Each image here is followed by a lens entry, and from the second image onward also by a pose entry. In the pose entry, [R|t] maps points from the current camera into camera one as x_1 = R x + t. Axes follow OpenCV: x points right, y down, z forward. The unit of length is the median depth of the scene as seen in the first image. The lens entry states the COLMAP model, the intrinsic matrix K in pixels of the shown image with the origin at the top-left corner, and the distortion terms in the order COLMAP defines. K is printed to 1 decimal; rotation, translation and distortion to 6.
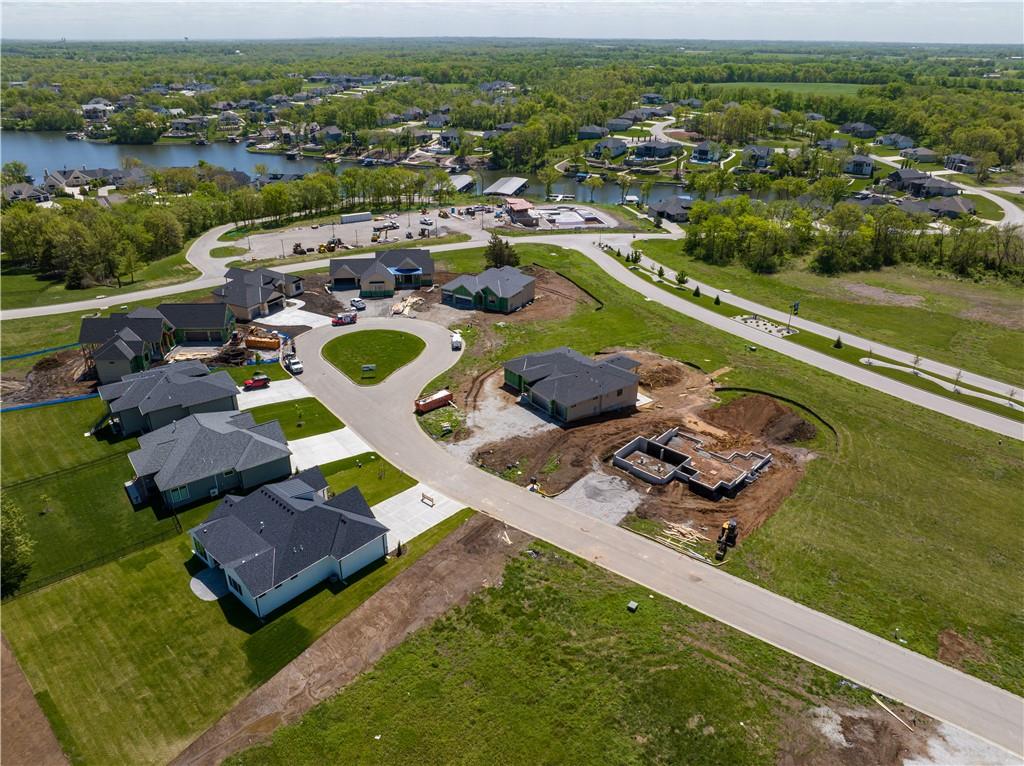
lens RADIAL K [[712.8, 0, 512.7], [0, 712.8, 383.3], [0, 0, 1]] dist [-0.046606, 0.008267]
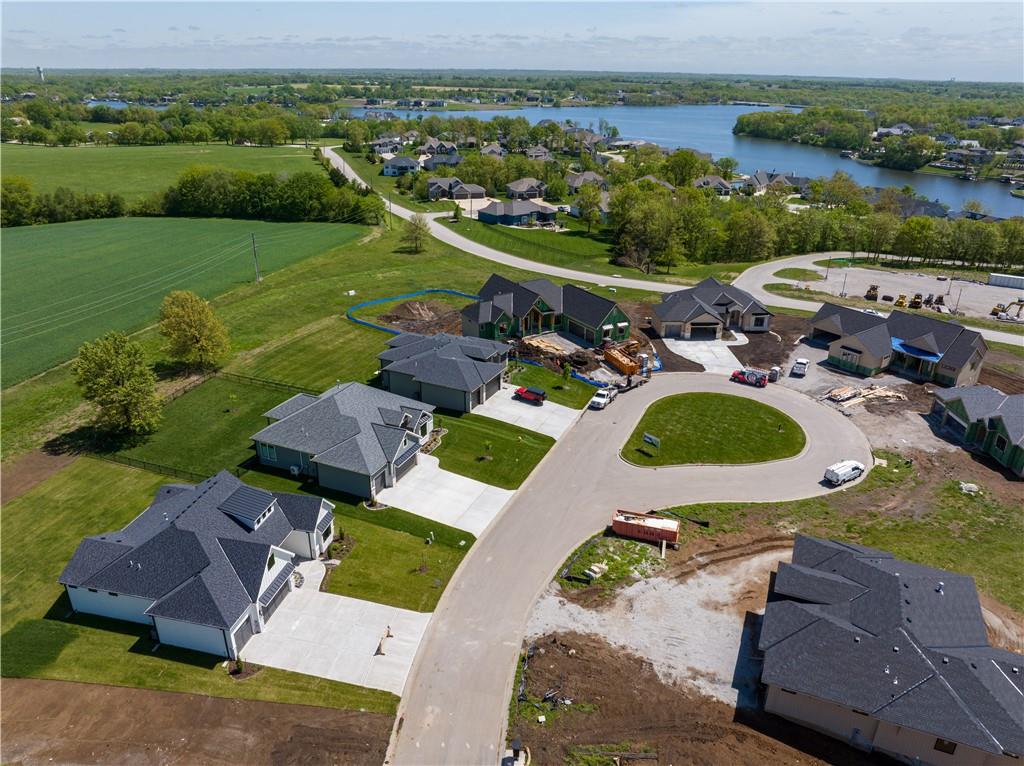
lens RADIAL K [[712.8, 0, 512.1], [0, 712.8, 381.5], [0, 0, 1]] dist [-0.046606, 0.008267]
pose [[0.492789, 0.347445, -0.797772, 0.202490], [-0.387674, 0.908468, 0.156186, -0.103380], [0.779017, 0.232308, 0.582379, 0.412384]]
